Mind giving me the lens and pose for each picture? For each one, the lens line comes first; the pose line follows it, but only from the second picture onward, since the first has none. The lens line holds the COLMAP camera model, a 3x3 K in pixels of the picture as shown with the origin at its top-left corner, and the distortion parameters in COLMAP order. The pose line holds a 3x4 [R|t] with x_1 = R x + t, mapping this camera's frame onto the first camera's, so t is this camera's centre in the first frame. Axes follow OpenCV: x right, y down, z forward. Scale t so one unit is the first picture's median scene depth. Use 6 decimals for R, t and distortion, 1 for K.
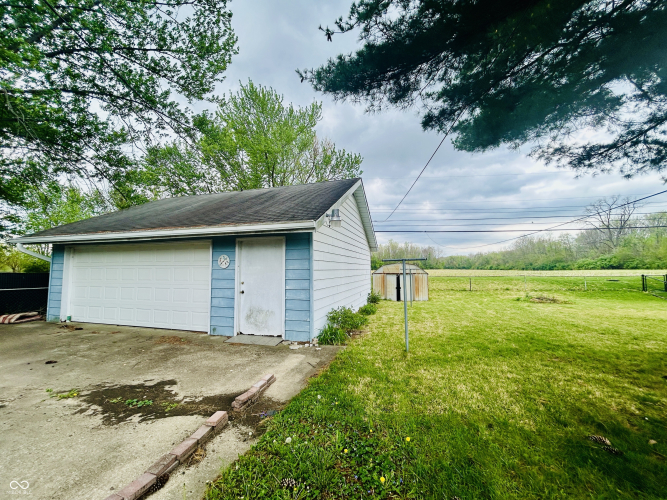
lens RADIAL K [[272.4, 0, 332.4], [0, 272.4, 249.3], [0, 0, 1]] dist [-0.001297, -0.000356]
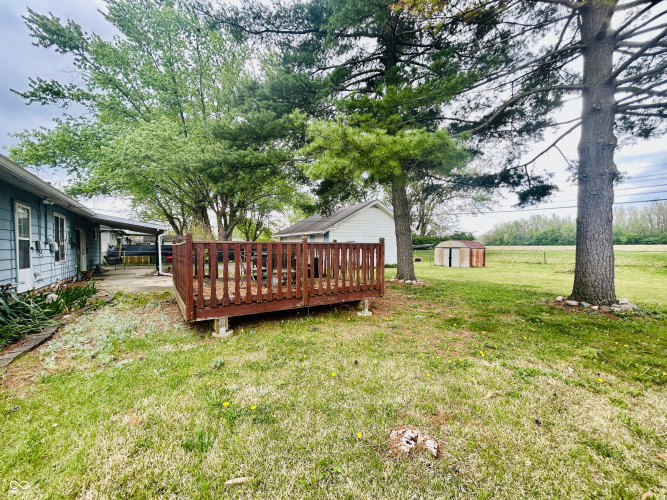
lens RADIAL K [[267.5, 0, 332.7], [0, 267.5, 251.1], [0, 0, 1]] dist [-0.000758, 0.000050]
pose [[0.758013, 0.012055, -0.652128, 1.401989], [0.052558, 0.995449, 0.079493, -0.073713], [0.650118, -0.094532, 0.753930, -0.917026]]
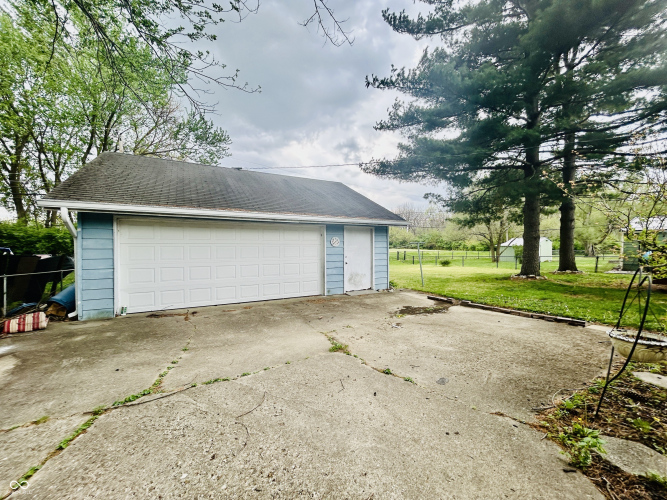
lens RADIAL K [[269.2, 0, 333.5], [0, 269.2, 250.0], [0, 0, 1]] dist [-0.001847, 0.000061]
pose [[0.699742, -0.004998, 0.714378, -1.039035], [-0.050302, 0.997149, 0.056248, 0.006751], [-0.712623, -0.075294, 0.697495, 0.037035]]
